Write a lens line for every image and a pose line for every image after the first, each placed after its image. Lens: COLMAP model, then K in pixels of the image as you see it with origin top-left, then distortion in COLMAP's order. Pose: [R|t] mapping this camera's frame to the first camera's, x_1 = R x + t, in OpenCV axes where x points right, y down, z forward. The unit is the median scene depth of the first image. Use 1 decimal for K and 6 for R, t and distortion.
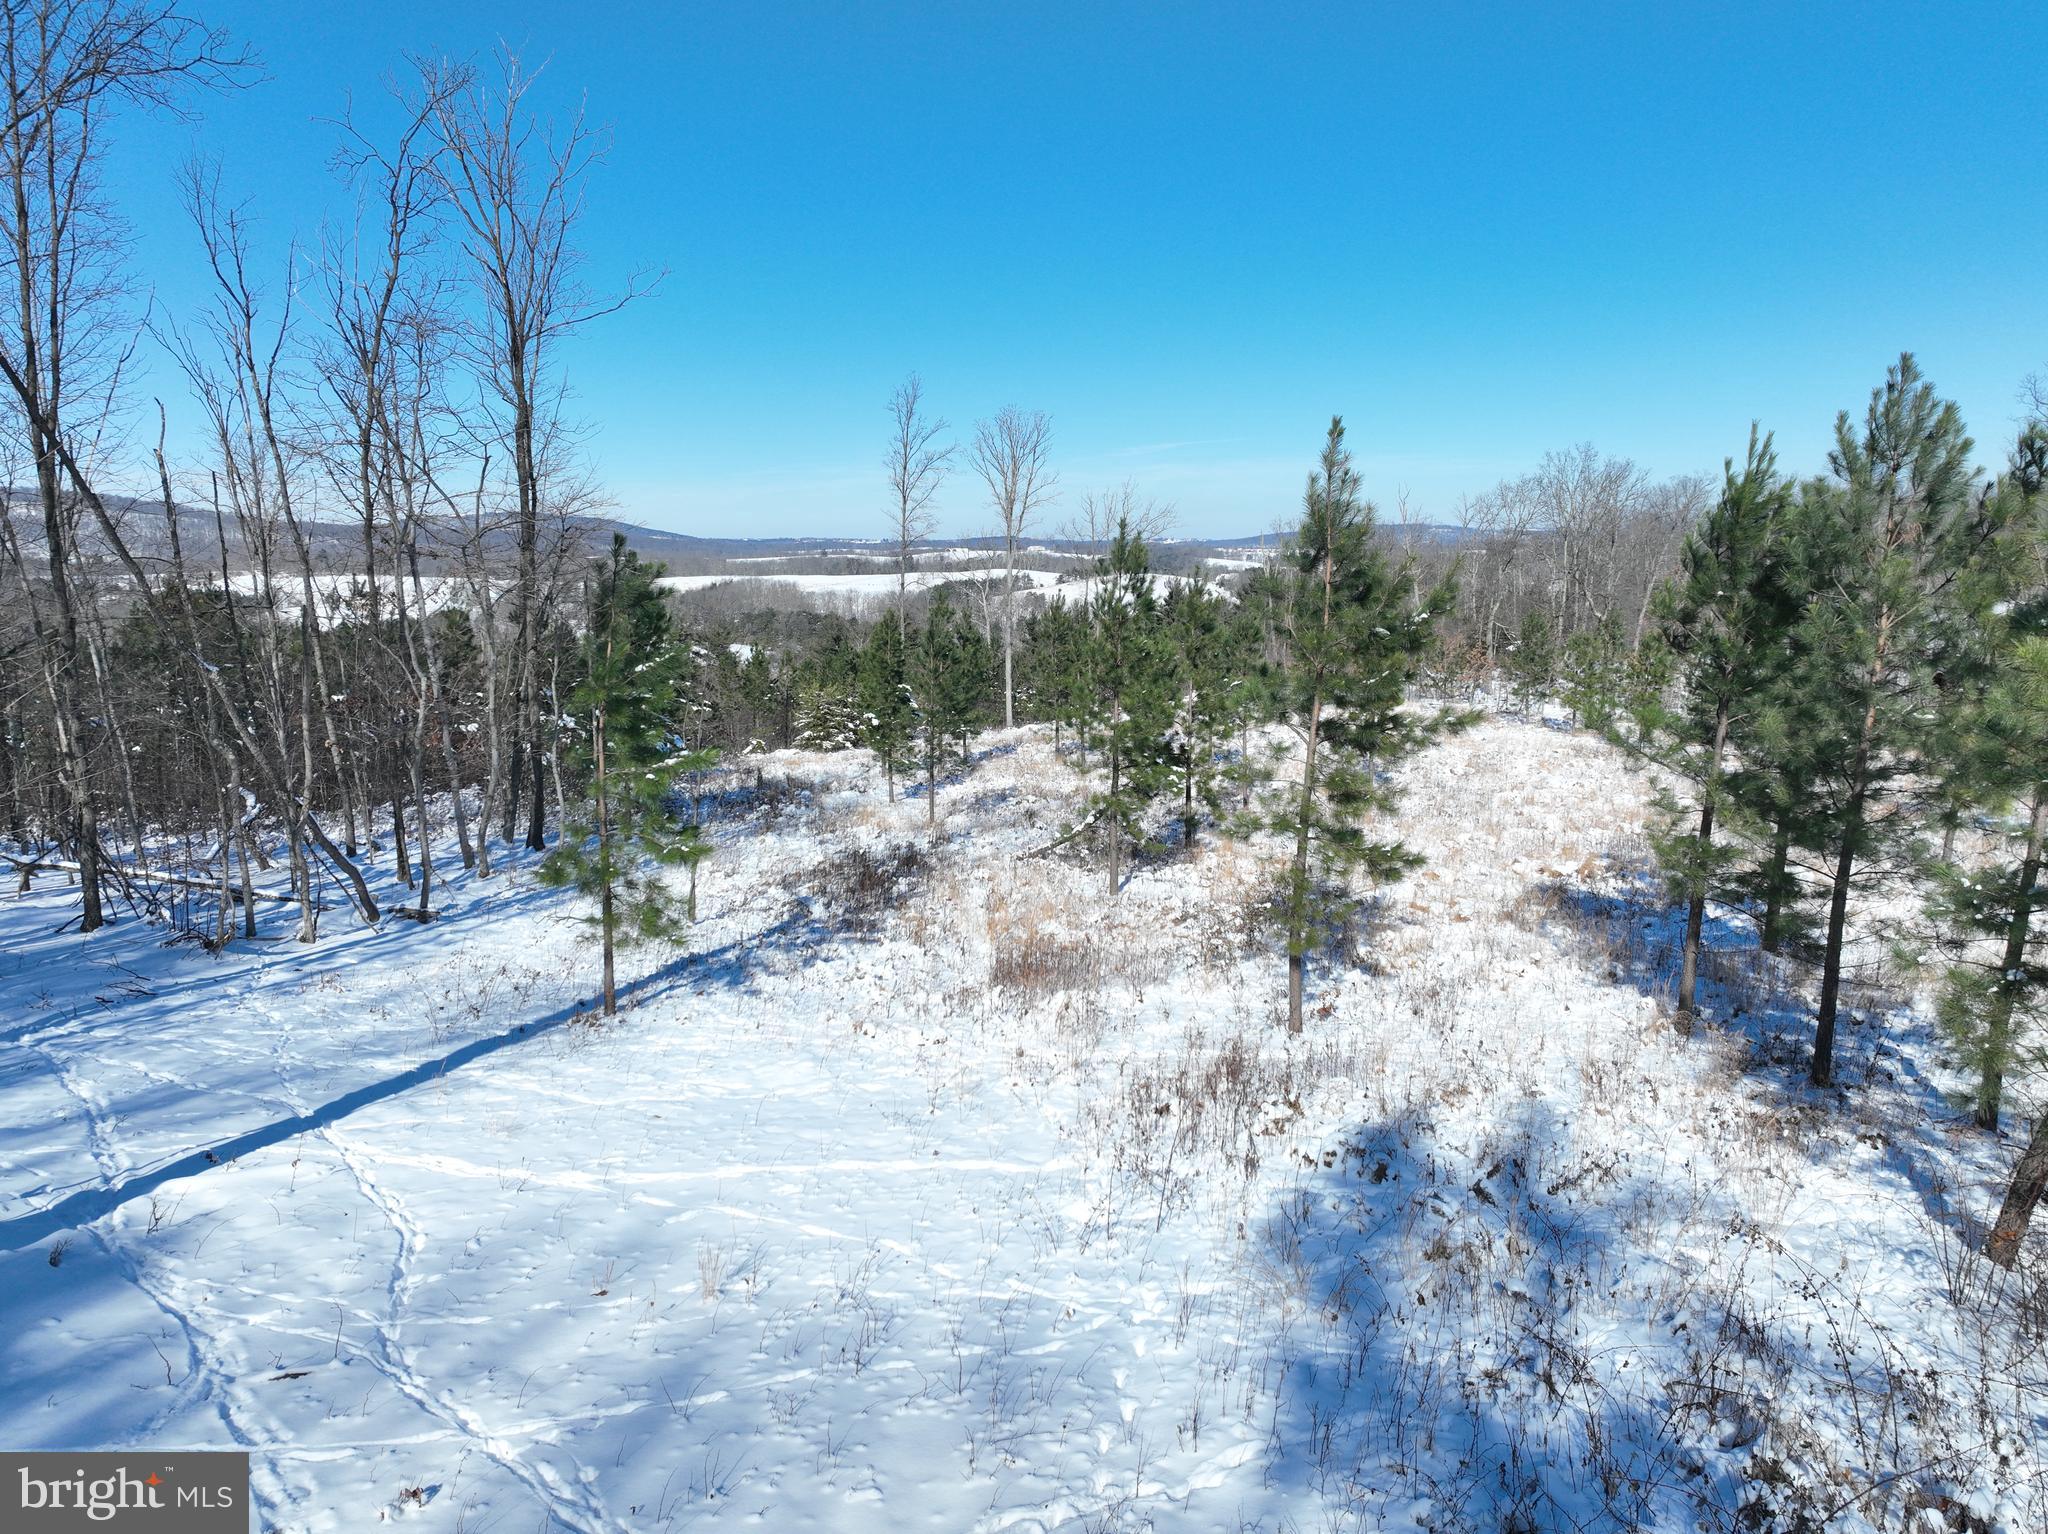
lens RADIAL K [[1437.2, 0, 1033.4], [0, 1437.2, 765.5], [0, 0, 1]] dist [0.004396, 0.010160]
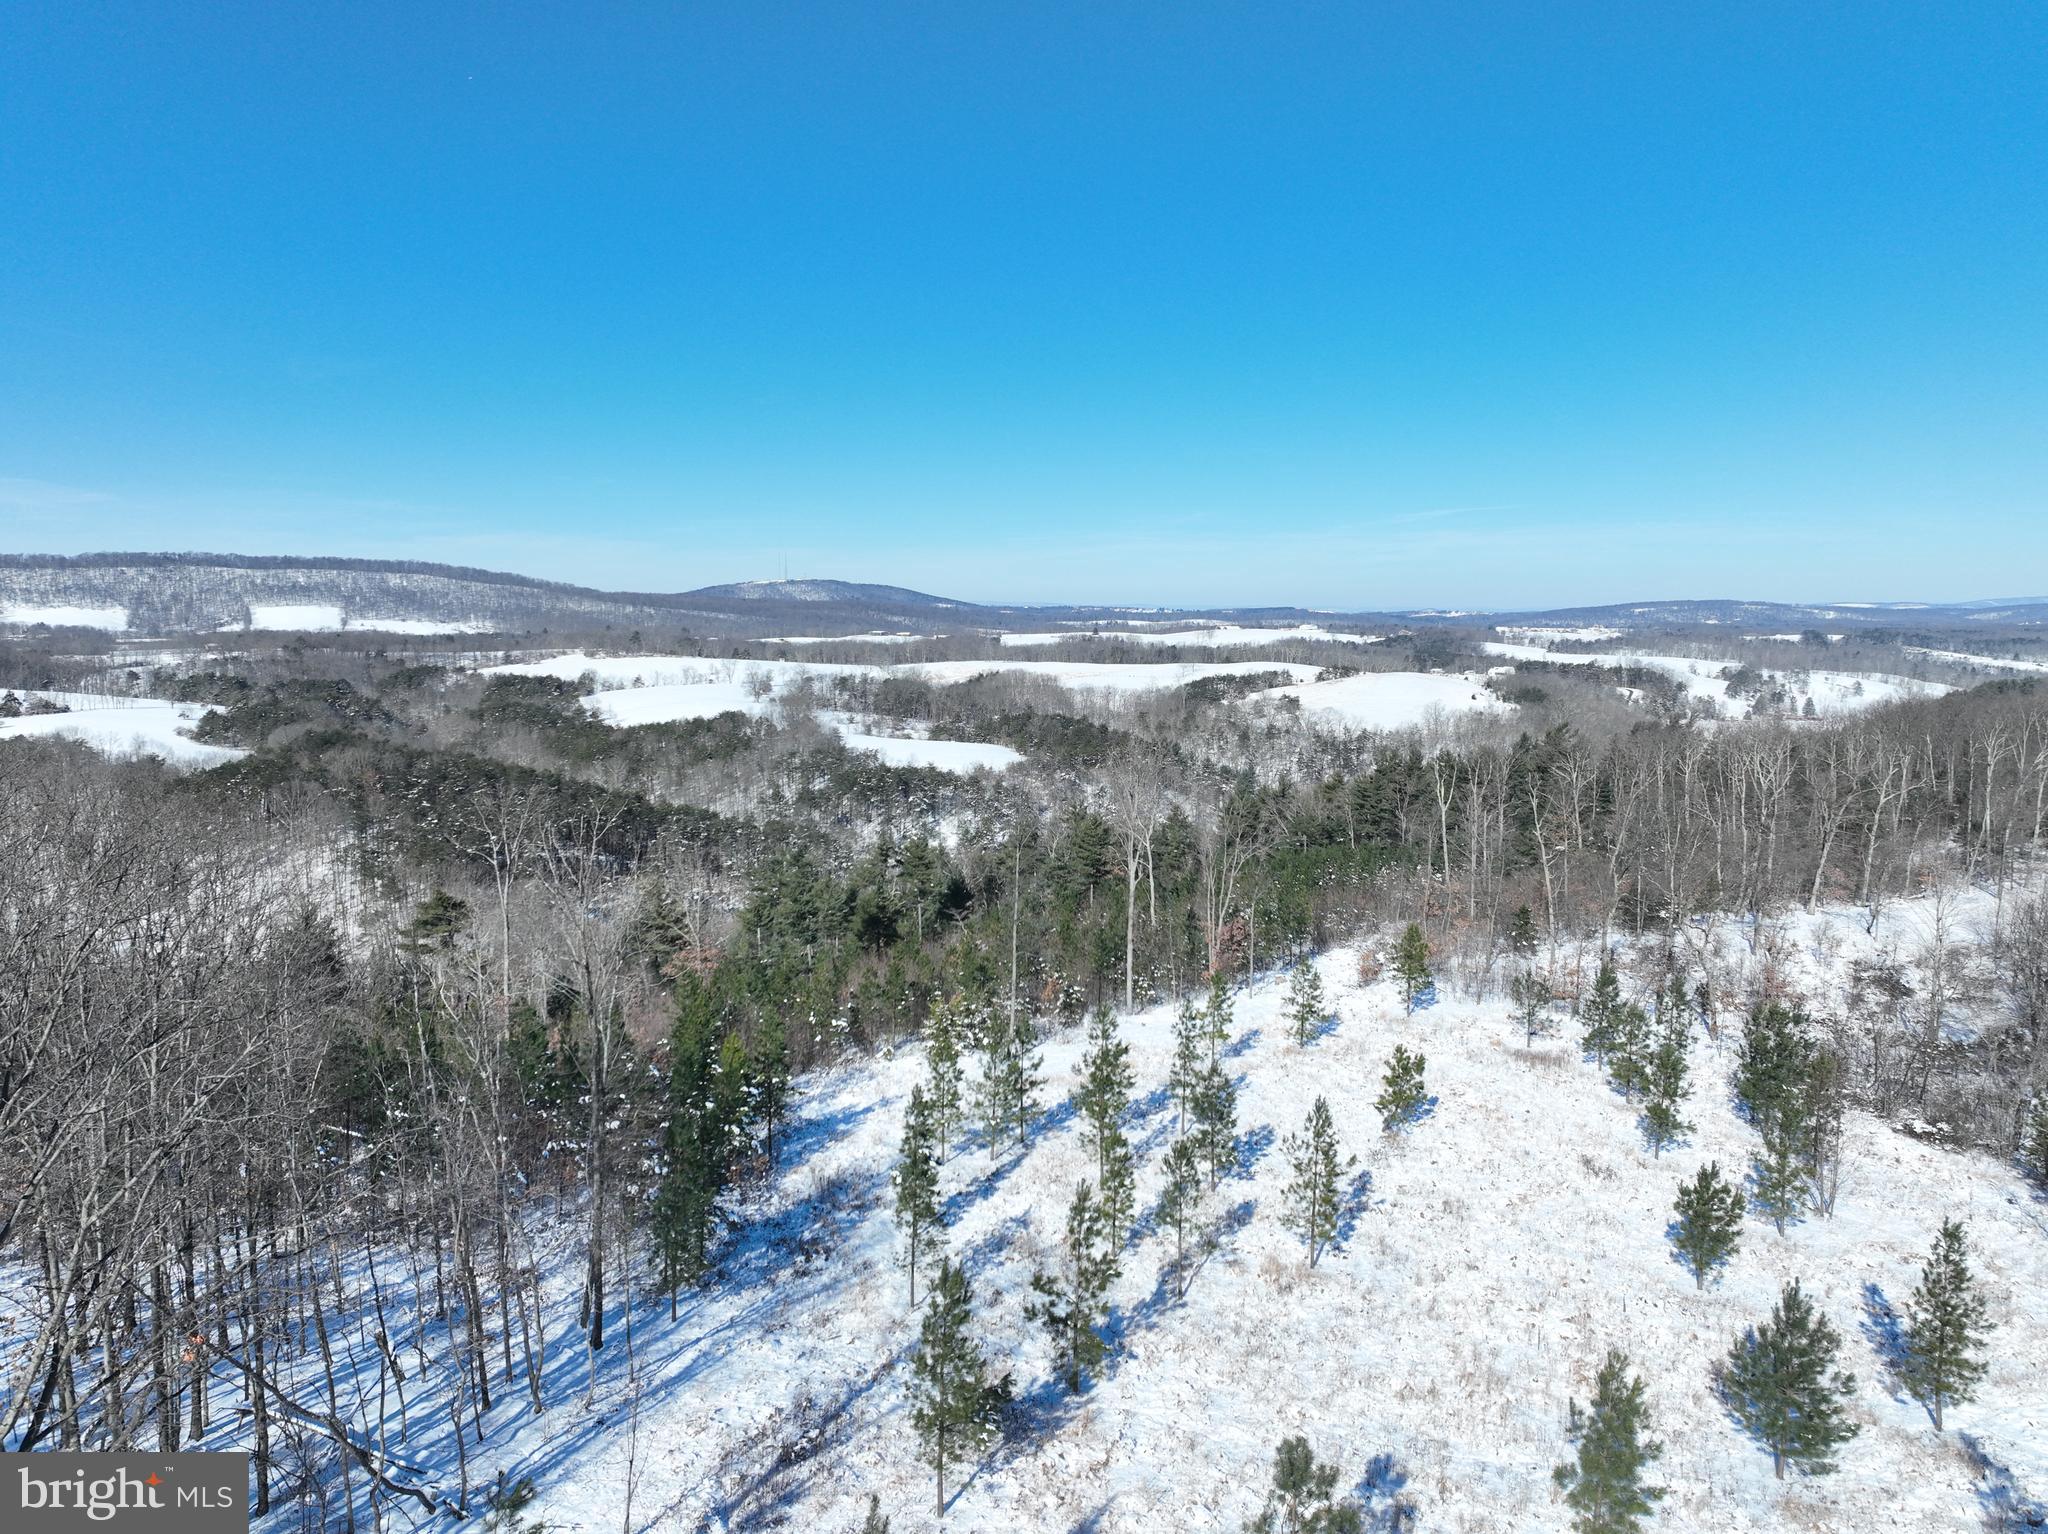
lens RADIAL K [[1437.2, 0, 1032.6], [0, 1437.2, 762.2], [0, 0, 1]] dist [0.004396, 0.010160]
pose [[0.981483, 0.032840, -0.188714, 0.137753], [-0.041412, 0.998273, -0.041660, -0.208934], [0.187020, 0.048703, 0.981148, -0.133786]]
